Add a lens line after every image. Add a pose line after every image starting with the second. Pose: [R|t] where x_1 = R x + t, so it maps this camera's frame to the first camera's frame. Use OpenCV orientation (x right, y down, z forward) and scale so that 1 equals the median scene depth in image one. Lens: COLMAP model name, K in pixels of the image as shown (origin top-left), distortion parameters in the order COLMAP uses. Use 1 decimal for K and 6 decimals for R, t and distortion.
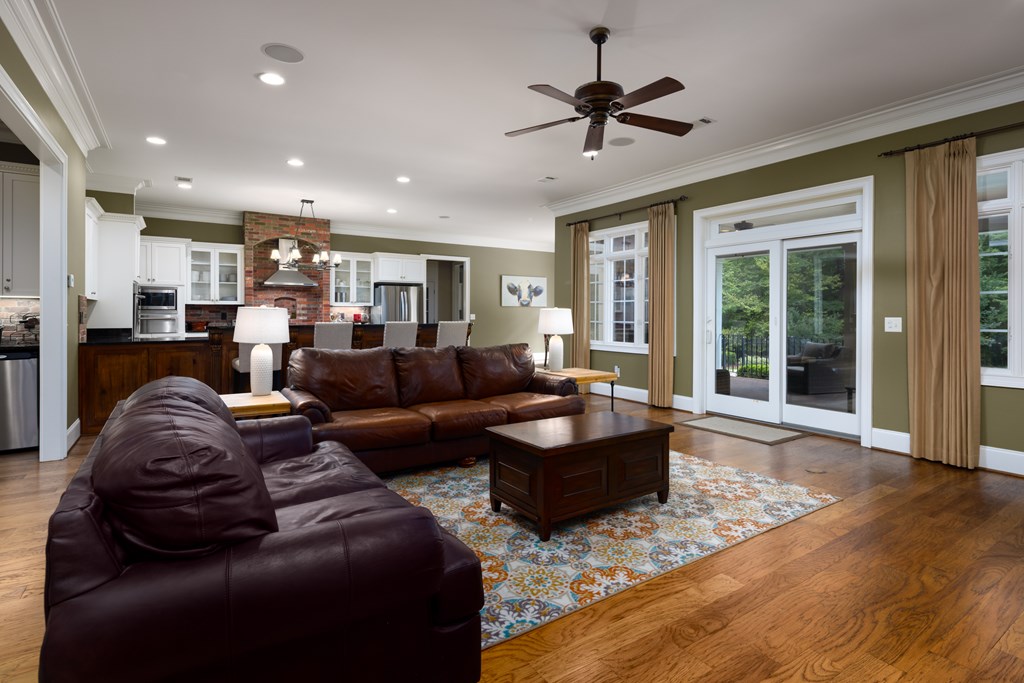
lens RADIAL K [[507.8, 0, 513.2], [0, 507.8, 312.6], [0, 0, 1]] dist [-0.000368, 0.000038]
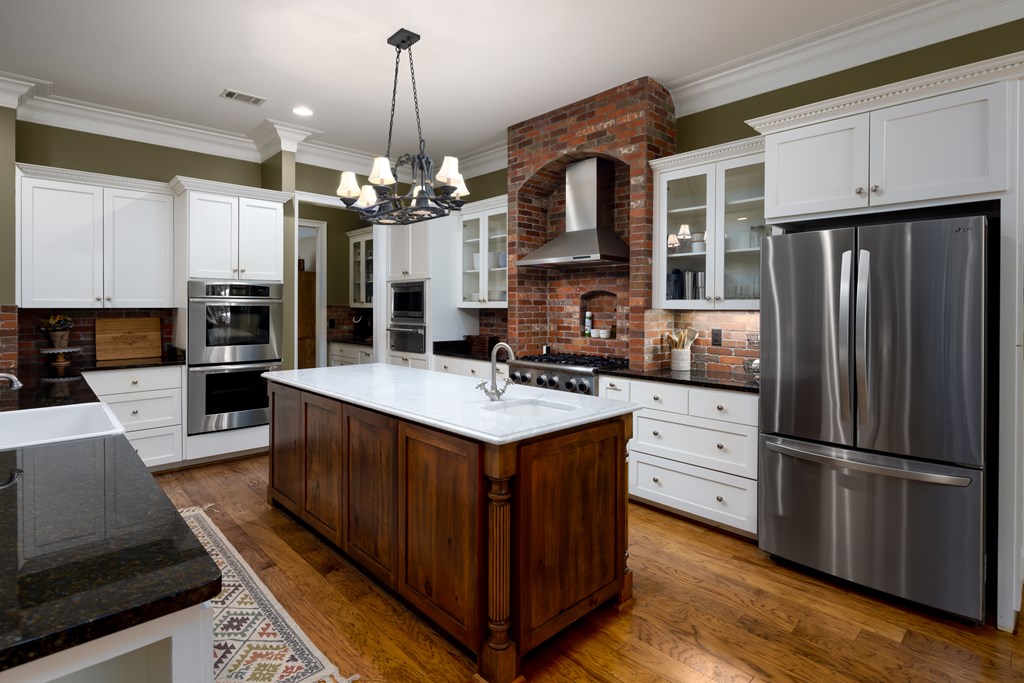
lens RADIAL K [[507.8, 0, 513.2], [0, 507.8, 312.6], [0, 0, 1]] dist [-0.000368, 0.000038]
pose [[0.173999, 0.009903, -0.984696, -0.013724], [-0.000427, 0.999950, 0.009981, -0.015914], [0.984746, -0.001316, 0.173994, 0.879436]]
